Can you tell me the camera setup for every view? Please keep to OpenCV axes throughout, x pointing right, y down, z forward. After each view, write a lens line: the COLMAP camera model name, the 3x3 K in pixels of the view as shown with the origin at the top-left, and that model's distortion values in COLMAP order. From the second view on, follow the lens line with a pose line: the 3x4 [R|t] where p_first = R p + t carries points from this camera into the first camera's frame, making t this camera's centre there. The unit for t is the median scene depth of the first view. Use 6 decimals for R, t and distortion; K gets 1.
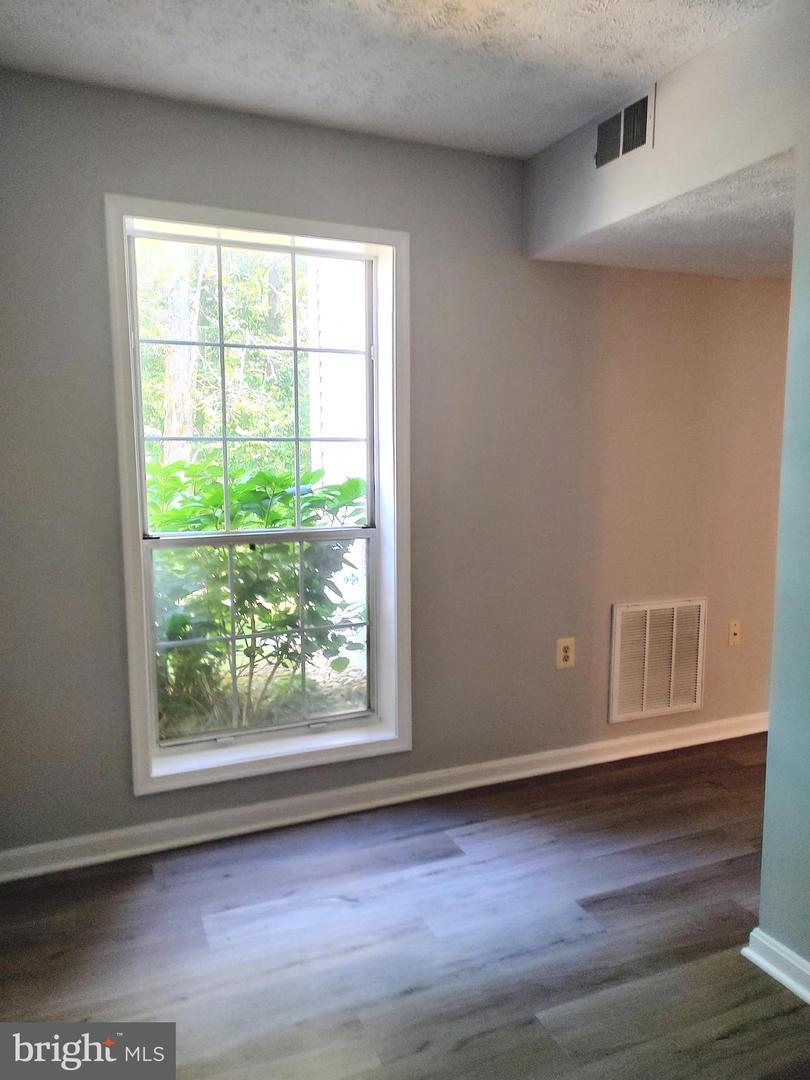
lens RADIAL K [[722.9, 0, 405.0], [0, 722.9, 559.0], [0, 0, 1]] dist [0.004949, 0.000934]
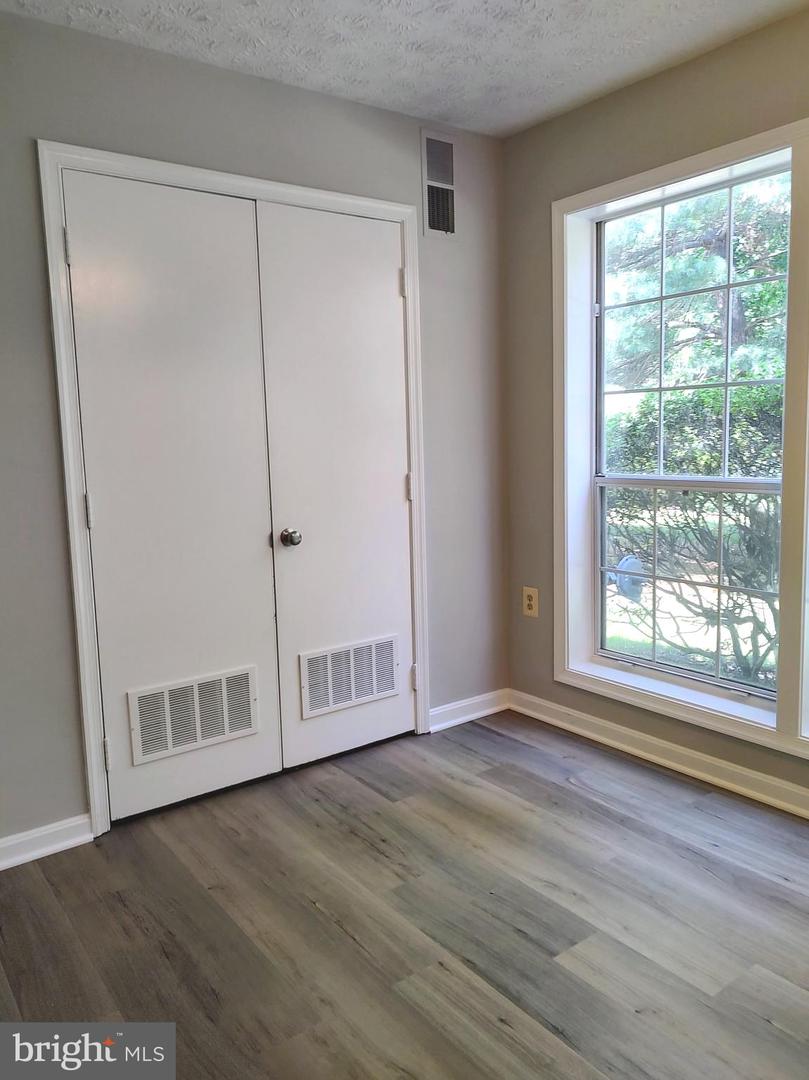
lens RADIAL K [[801.7, 0, 404.5], [0, 801.7, 540.0], [0, 0, 1]] dist [-0.010647, -0.005633]
pose [[0.257404, 0.134054, -0.956960, 0.948823], [-0.096043, 0.988976, 0.112705, -0.048680], [0.961519, 0.062899, 0.267442, 0.406027]]
